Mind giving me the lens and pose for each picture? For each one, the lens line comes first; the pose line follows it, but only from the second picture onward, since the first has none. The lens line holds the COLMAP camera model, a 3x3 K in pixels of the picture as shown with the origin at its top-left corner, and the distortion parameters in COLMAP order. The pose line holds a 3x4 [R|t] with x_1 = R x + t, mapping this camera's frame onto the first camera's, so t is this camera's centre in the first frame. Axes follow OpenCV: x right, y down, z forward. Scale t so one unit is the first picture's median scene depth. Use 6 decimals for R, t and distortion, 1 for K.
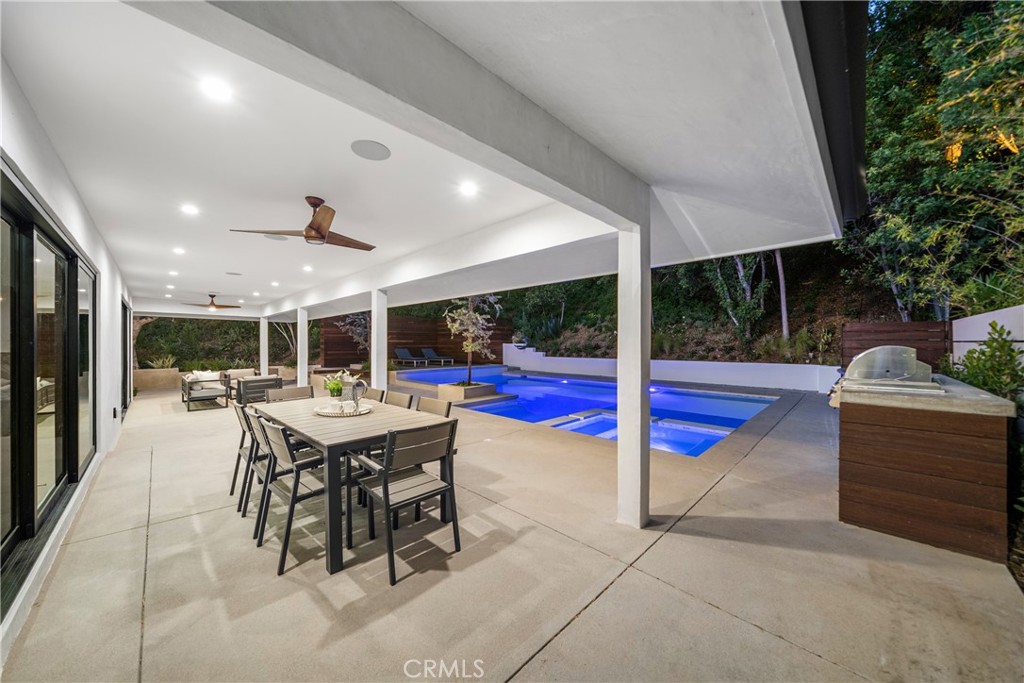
lens RADIAL K [[353.2, 0, 511.9], [0, 353.2, 342.8], [0, 0, 1]] dist [-0.002596, -0.000101]
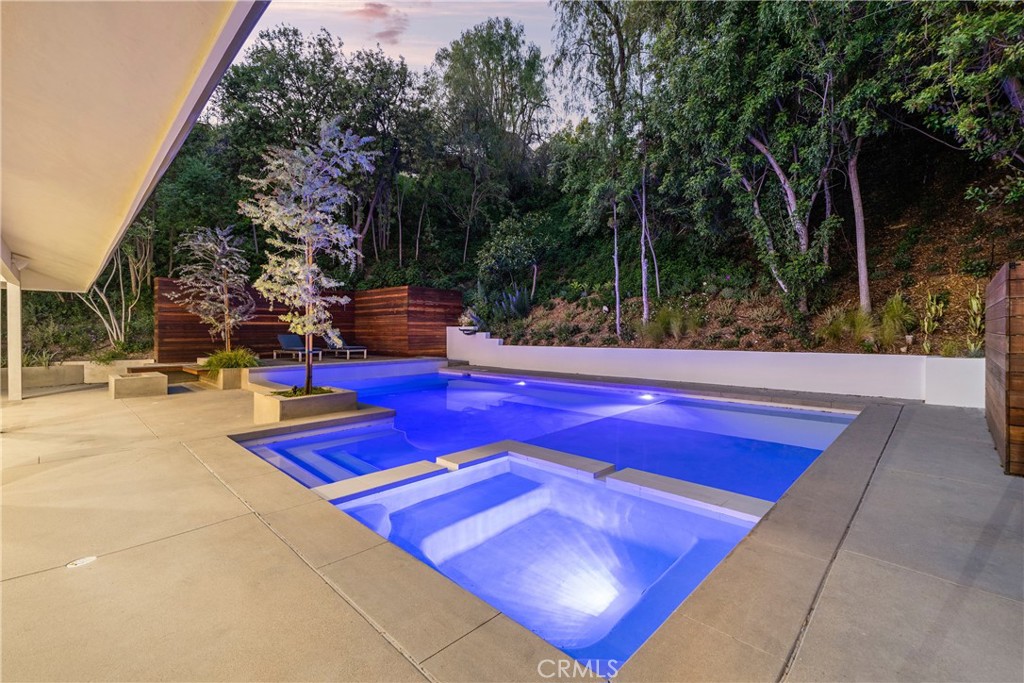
lens RADIAL K [[439.3, 0, 511.8], [0, 439.3, 335.2], [0, 0, 1]] dist [0.003075, 0.000499]
pose [[0.999987, -0.004622, 0.002308, 0.140225], [0.004597, 0.999934, 0.010543, 0.014251], [-0.002357, -0.010532, 0.999942, 0.204960]]
